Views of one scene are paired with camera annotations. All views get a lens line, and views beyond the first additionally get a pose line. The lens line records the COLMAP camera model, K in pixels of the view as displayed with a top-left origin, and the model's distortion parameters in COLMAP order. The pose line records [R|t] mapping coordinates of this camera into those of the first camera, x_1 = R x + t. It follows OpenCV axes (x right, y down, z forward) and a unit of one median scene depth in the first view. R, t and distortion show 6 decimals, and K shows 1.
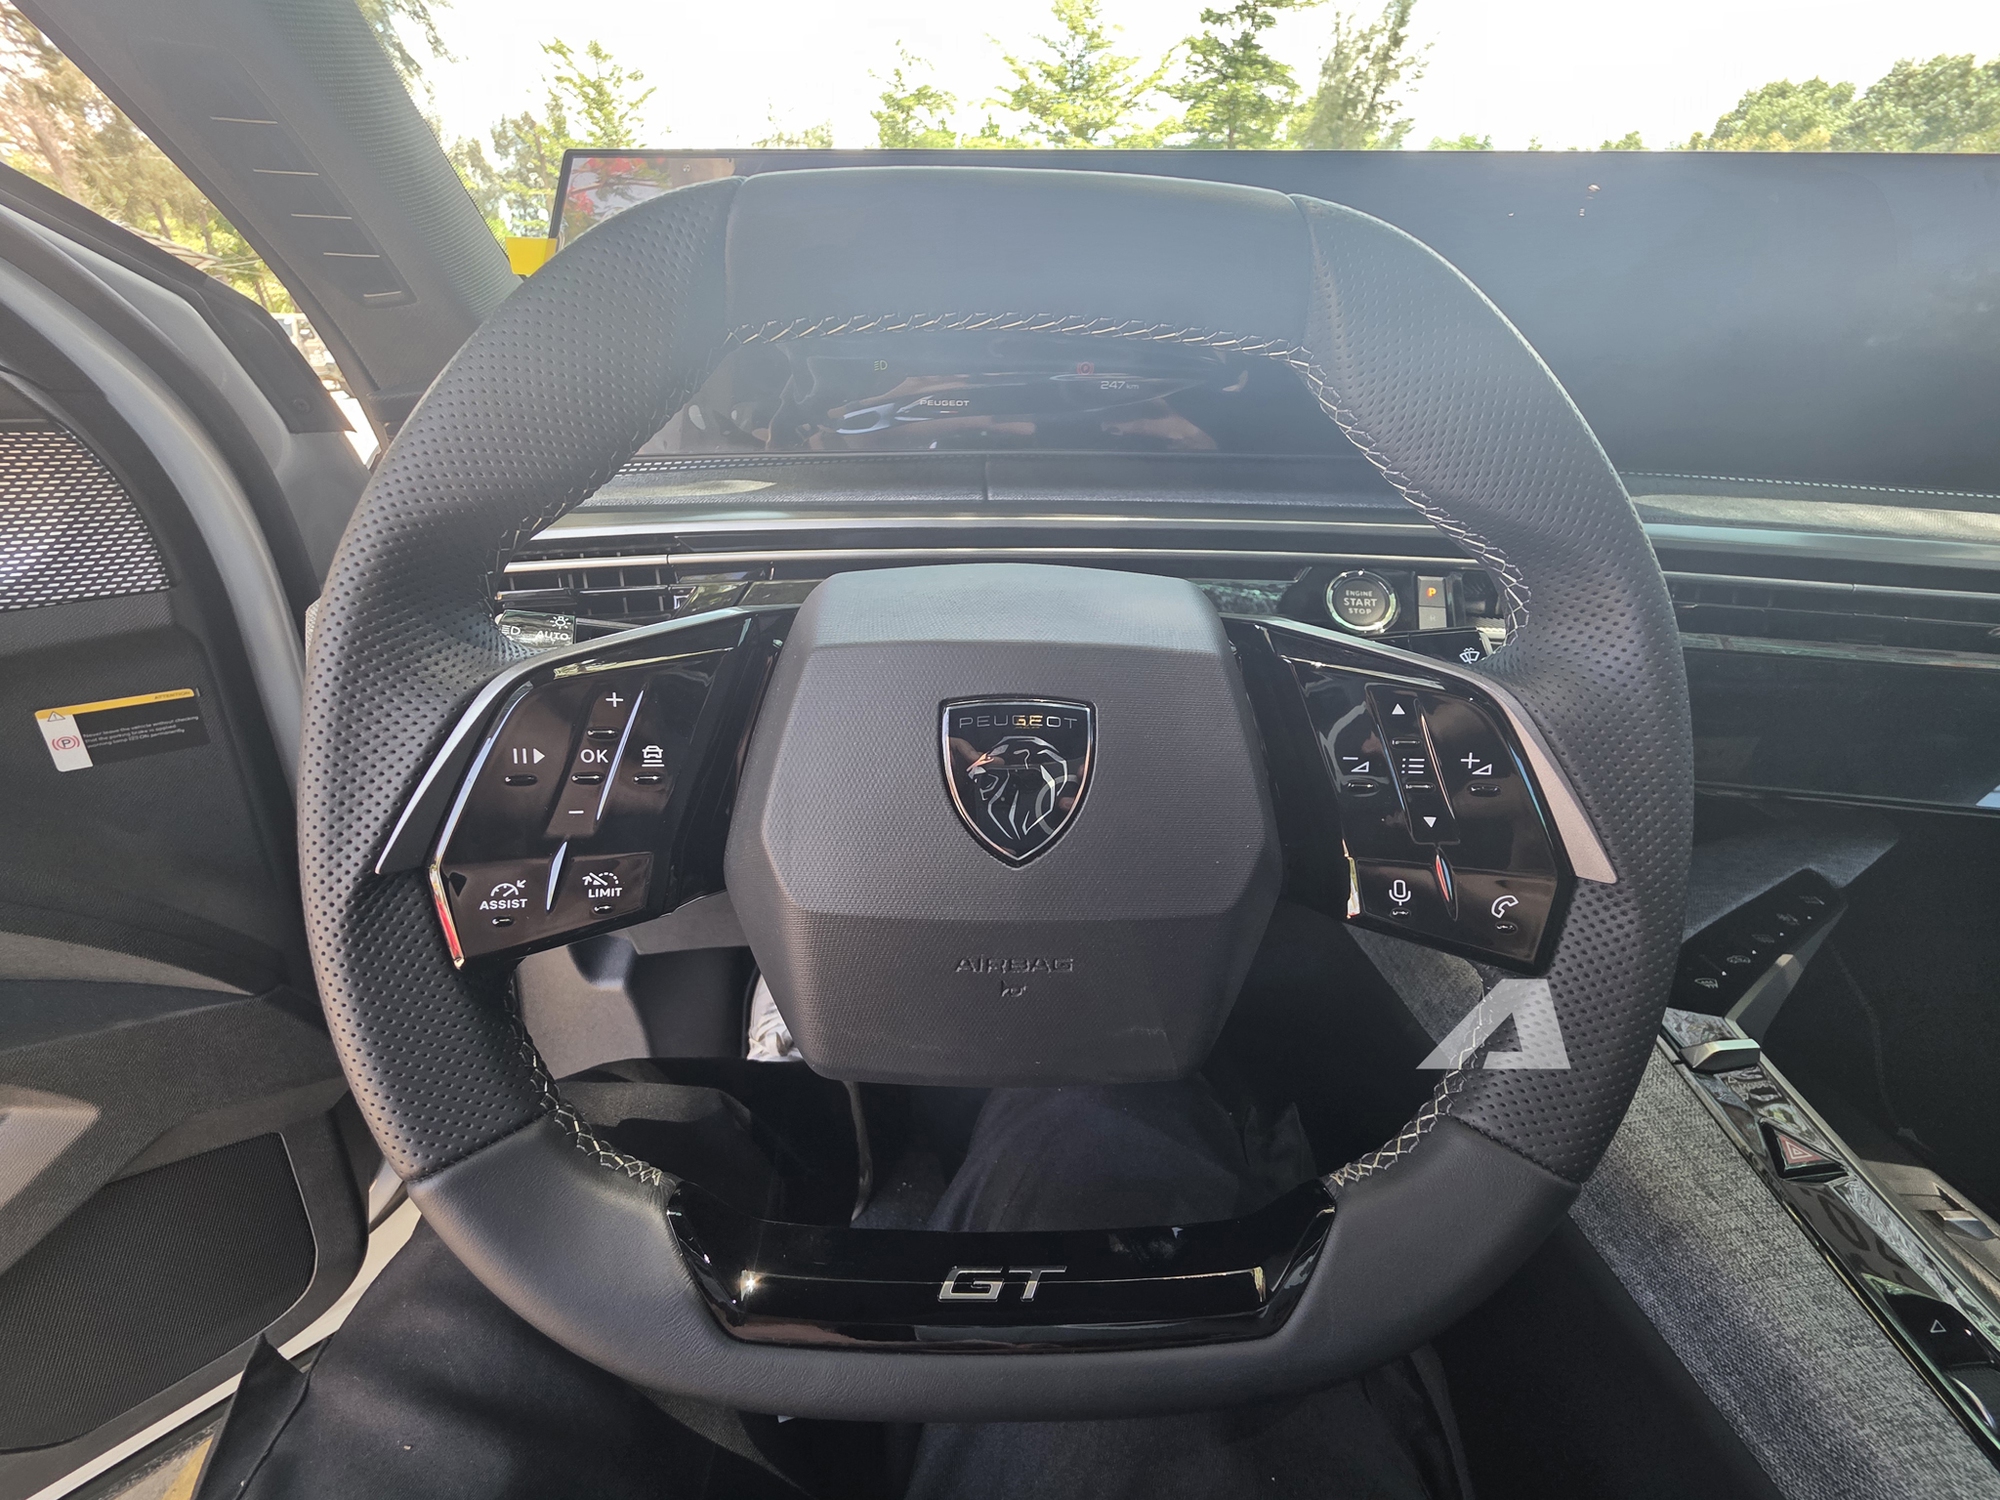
lens RADIAL K [[800.0, 0, 987.8], [0, 800.0, 758.8], [0, 0, 1]] dist [0.002880, 0.000091]
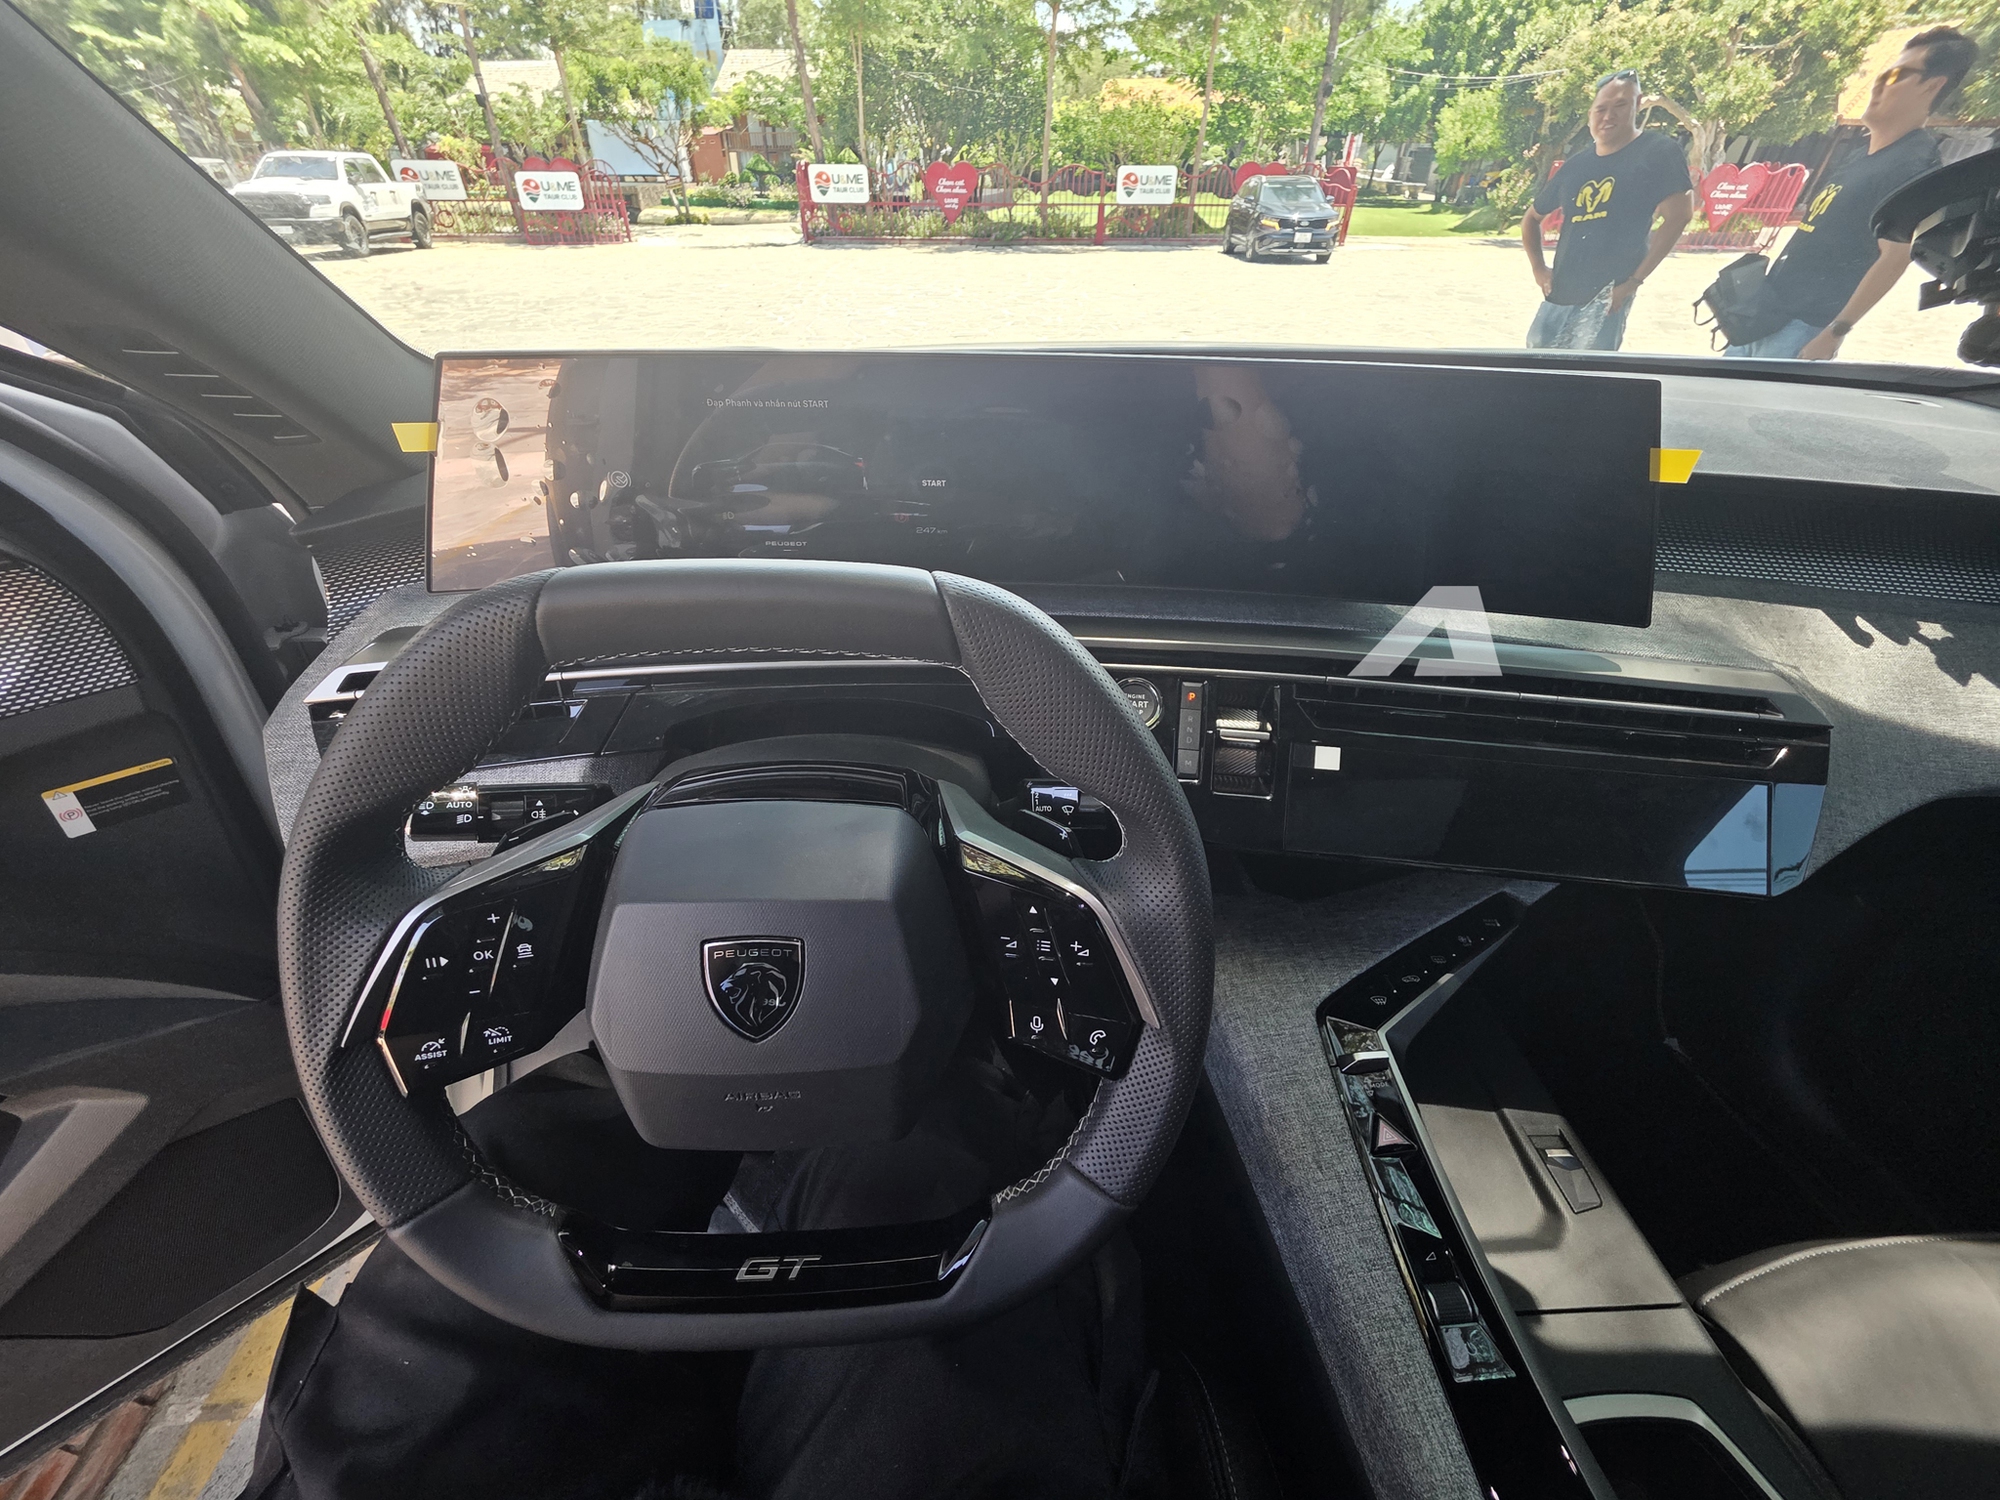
lens RADIAL K [[803.3, 0, 992.2], [0, 803.3, 751.2], [0, 0, 1]] dist [0.005465, 0.000047]
pose [[0.999736, -0.011802, 0.019719, 0.417717], [0.008841, 0.989540, 0.143989, -0.575195], [-0.021212, -0.143777, 0.989383, -0.432235]]
